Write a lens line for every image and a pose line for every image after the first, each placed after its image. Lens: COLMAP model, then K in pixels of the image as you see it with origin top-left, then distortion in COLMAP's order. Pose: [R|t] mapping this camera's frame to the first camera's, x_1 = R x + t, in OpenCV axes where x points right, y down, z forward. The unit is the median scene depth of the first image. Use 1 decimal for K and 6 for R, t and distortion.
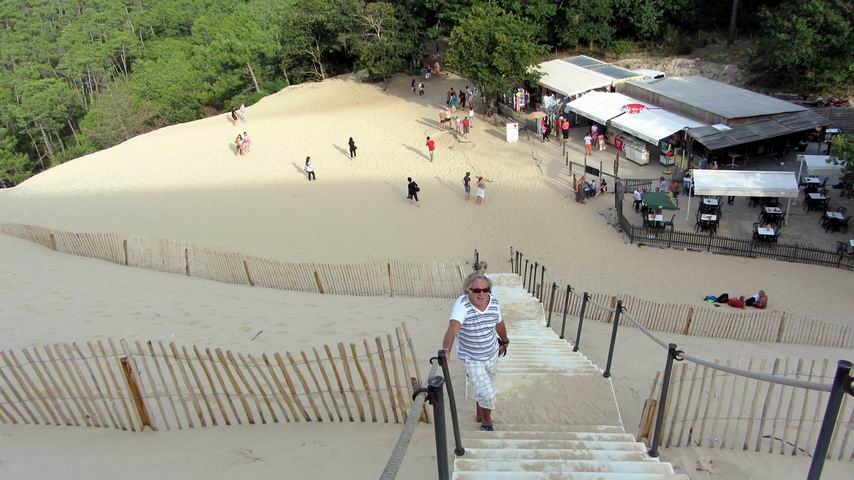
lens RADIAL K [[720.7, 0, 427.0], [0, 720.7, 240.0], [0, 0, 1]] dist [0.003229, 0.004479]
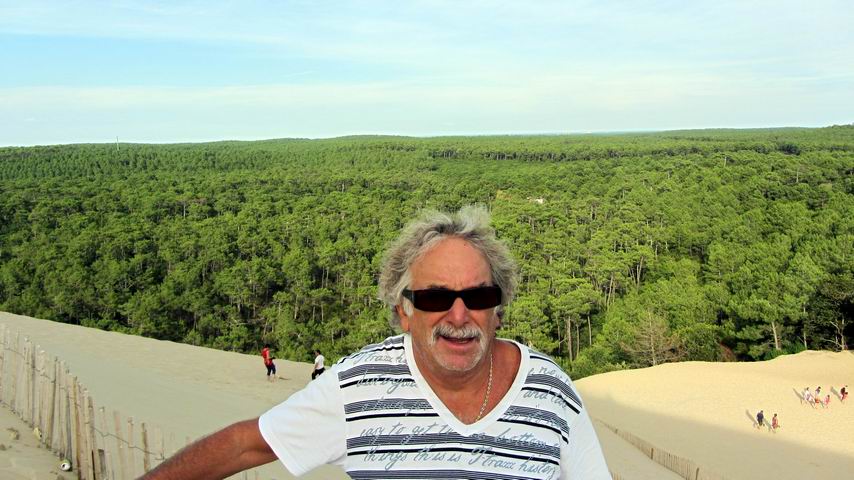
lens RADIAL K [[741.5, 0, 427.0], [0, 741.5, 240.0], [0, 0, 1]] dist [0.000019, 0.000876]
pose [[0.792180, 0.153858, -0.590575, -0.005939], [-0.303112, 0.939097, -0.161929, -0.009083], [0.529693, 0.307287, 0.790569, -0.257531]]
